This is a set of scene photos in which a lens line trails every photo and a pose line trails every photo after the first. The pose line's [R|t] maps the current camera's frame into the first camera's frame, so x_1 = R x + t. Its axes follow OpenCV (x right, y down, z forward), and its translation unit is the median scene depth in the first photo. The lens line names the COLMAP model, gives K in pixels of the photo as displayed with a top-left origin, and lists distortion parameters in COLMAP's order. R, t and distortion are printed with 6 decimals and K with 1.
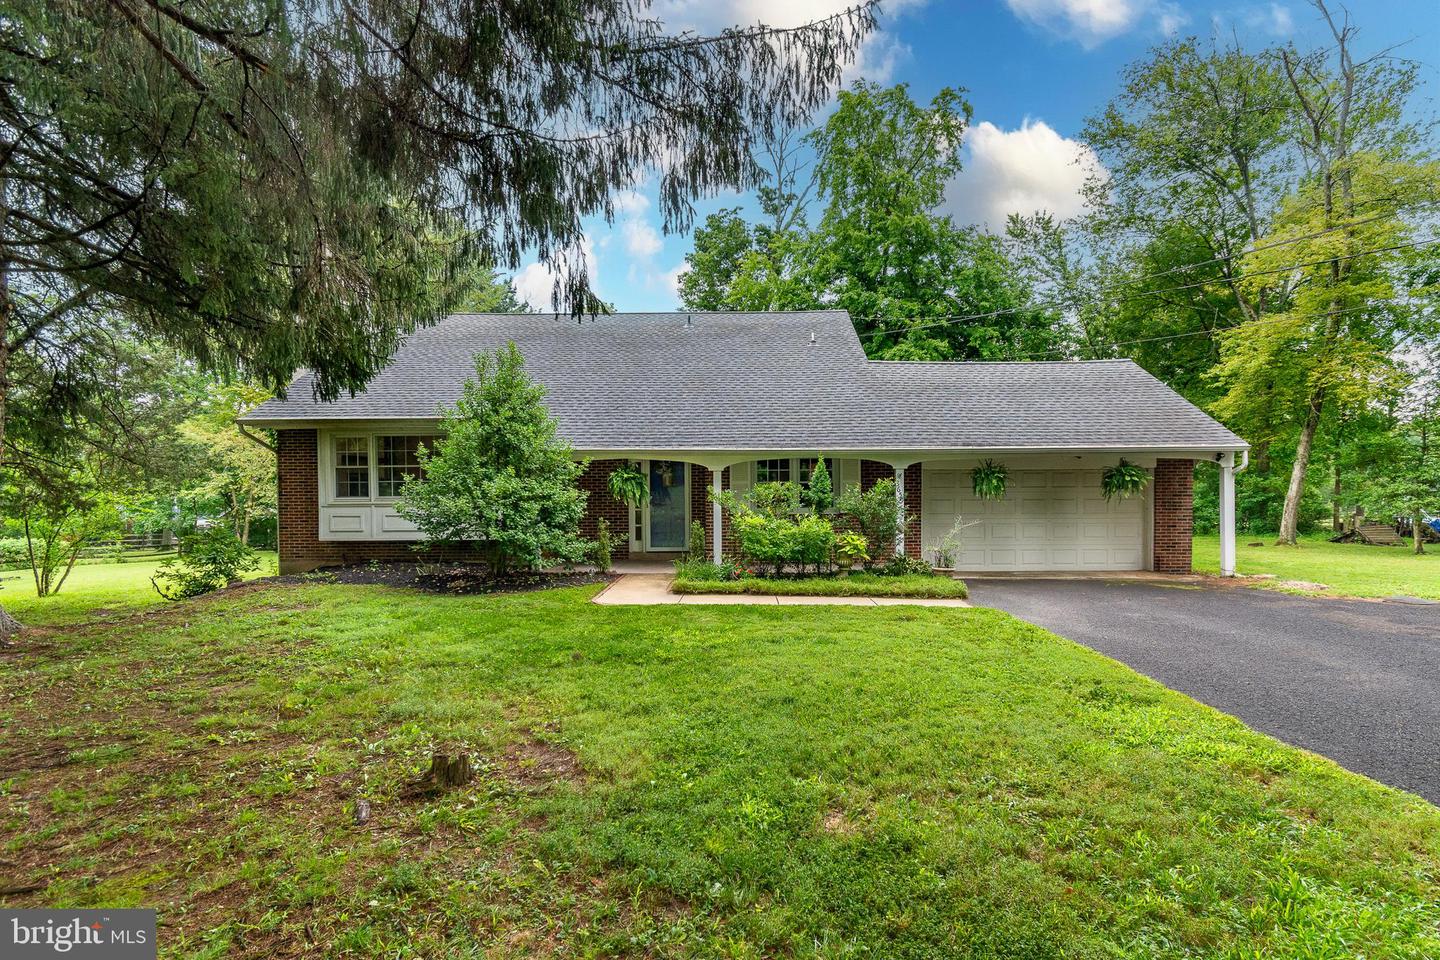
lens RADIAL K [[664.2, 0, 718.5], [0, 664.2, 481.3], [0, 0, 1]] dist [-0.000880, 0.000257]
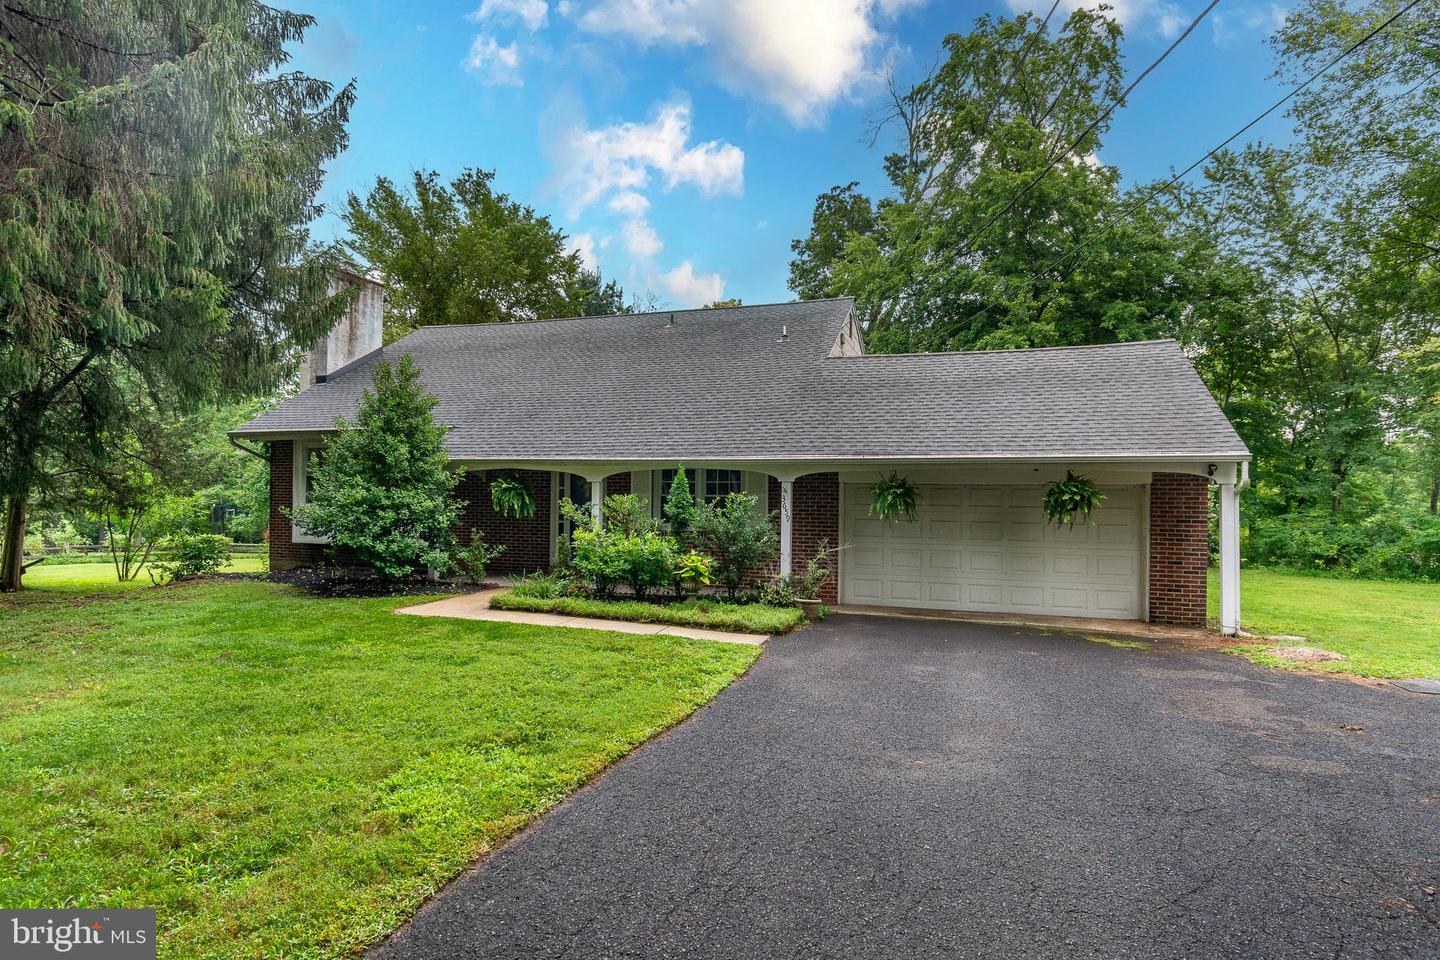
lens RADIAL K [[740.5, 0, 717.1], [0, 740.5, 477.8], [0, 0, 1]] dist [-0.000410, -0.001356]
pose [[0.952604, 0.008354, -0.304099, 0.469724], [-0.014580, 0.999728, -0.018209, -0.004942], [0.303865, 0.021780, 0.952466, 0.056971]]
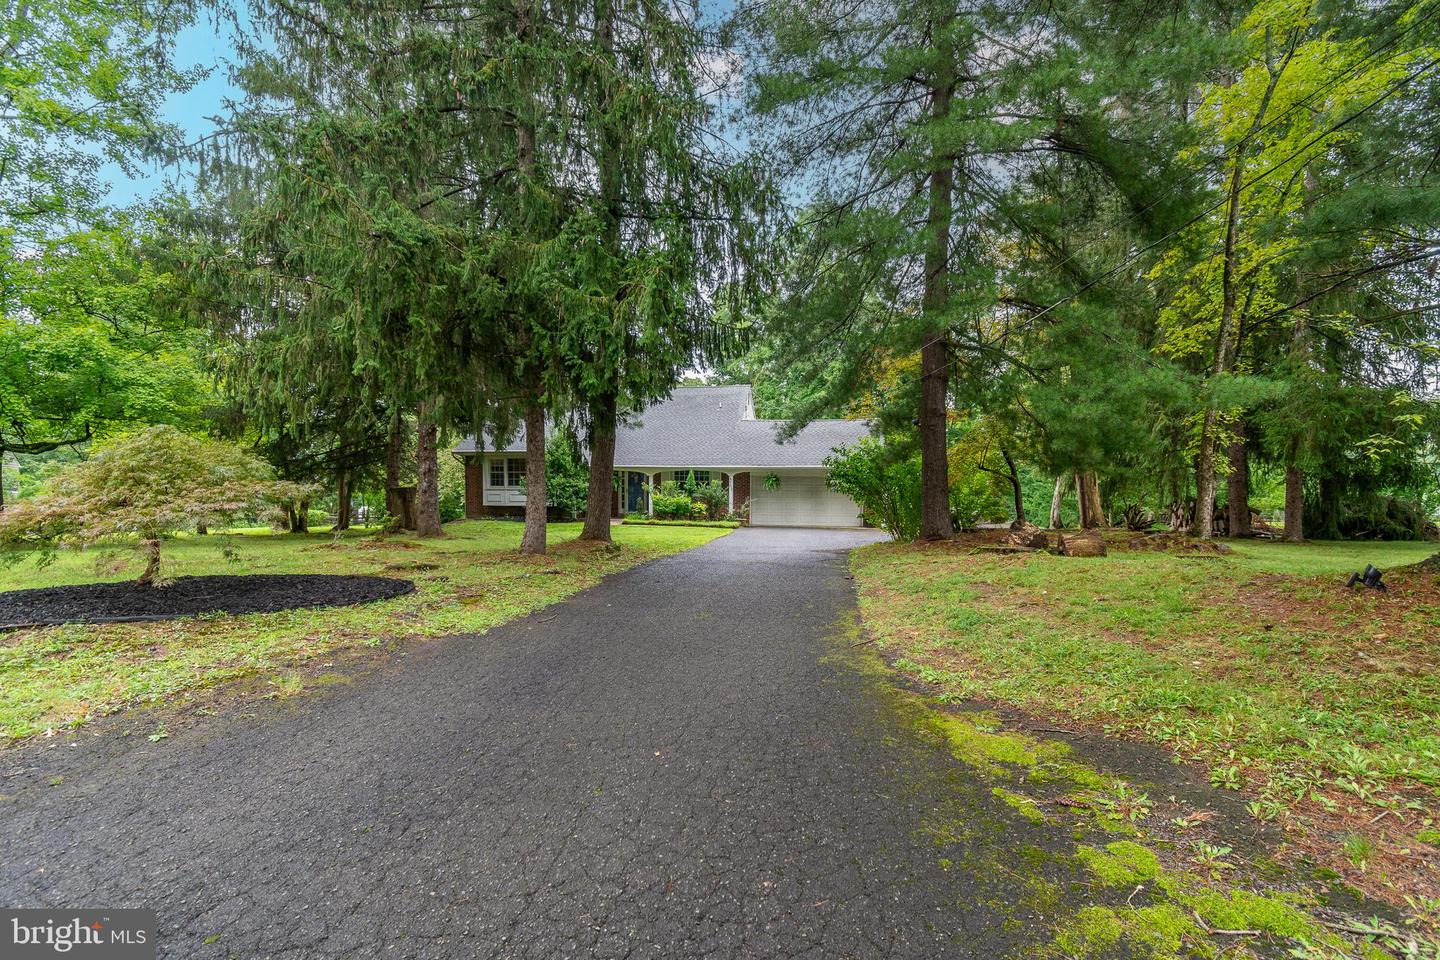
lens RADIAL K [[664.2, 0, 723.0], [0, 664.2, 478.4], [0, 0, 1]] dist [-0.000880, 0.000257]
pose [[0.991963, 0.011633, -0.125989, 0.519056], [-0.012393, 0.999909, -0.005251, 0.001277], [0.125917, 0.006770, 0.992018, -1.212025]]
